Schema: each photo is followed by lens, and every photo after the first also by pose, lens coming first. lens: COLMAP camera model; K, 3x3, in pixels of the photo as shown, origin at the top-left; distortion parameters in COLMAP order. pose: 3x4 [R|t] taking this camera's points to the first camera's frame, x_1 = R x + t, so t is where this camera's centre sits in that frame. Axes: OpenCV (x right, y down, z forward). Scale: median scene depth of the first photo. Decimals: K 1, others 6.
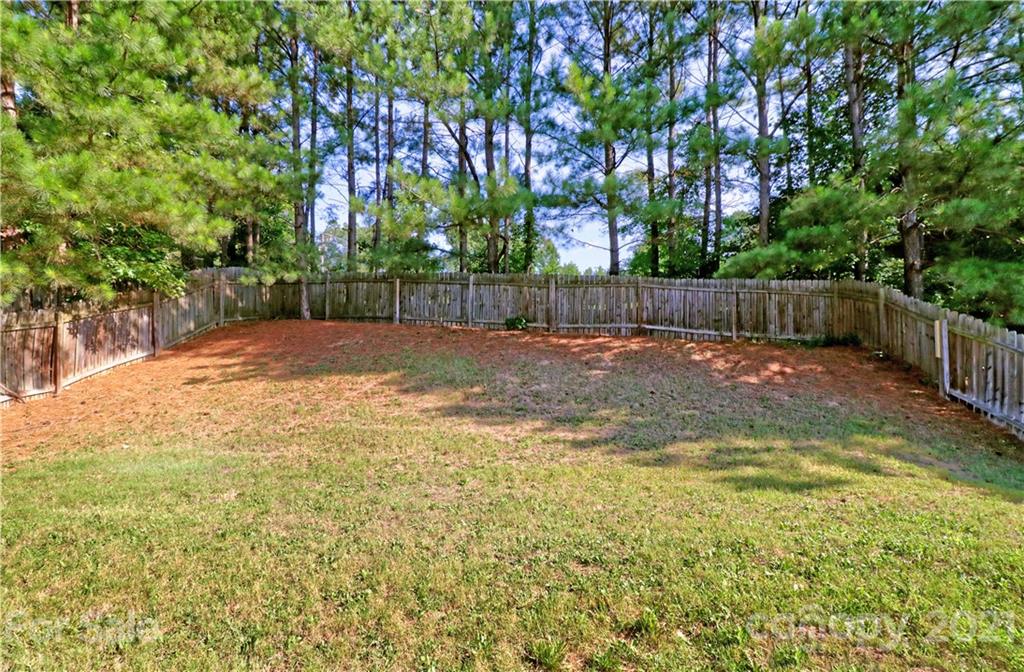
lens RADIAL K [[483.3, 0, 499.8], [0, 483.3, 345.8], [0, 0, 1]] dist [-0.001966, -0.000015]
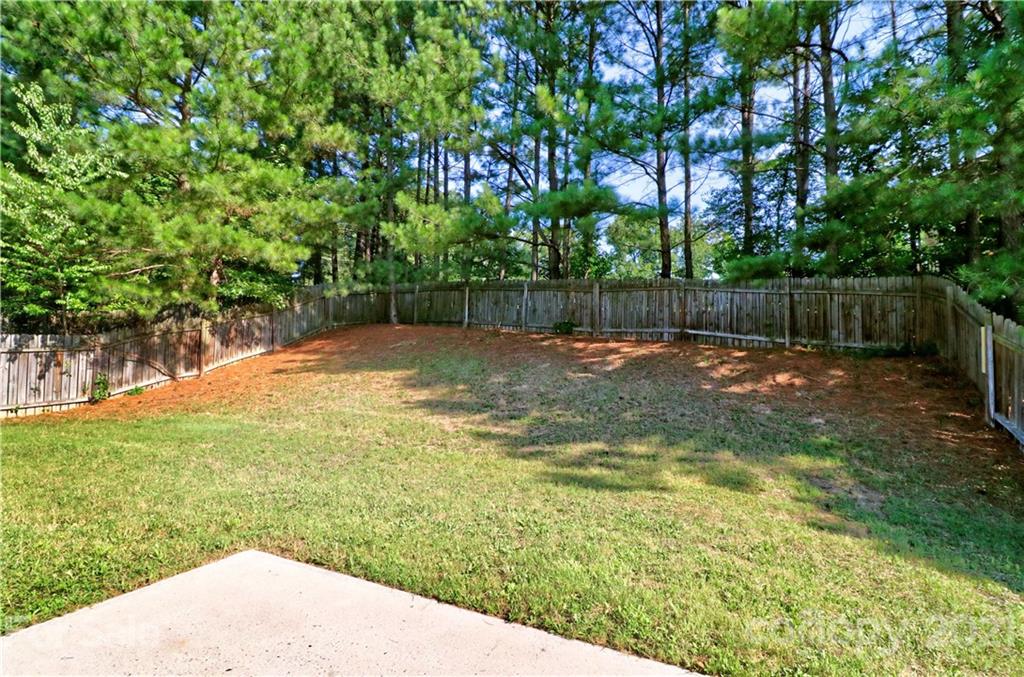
lens RADIAL K [[492.0, 0, 512.0], [0, 492.0, 338.5], [0, 0, 1]] dist [-0.000612, -0.000310]
pose [[0.936427, 0.011278, -0.350682, 0.333011], [-0.018284, 0.999694, -0.016673, -0.003725], [0.350386, 0.022025, 0.936346, -0.027059]]
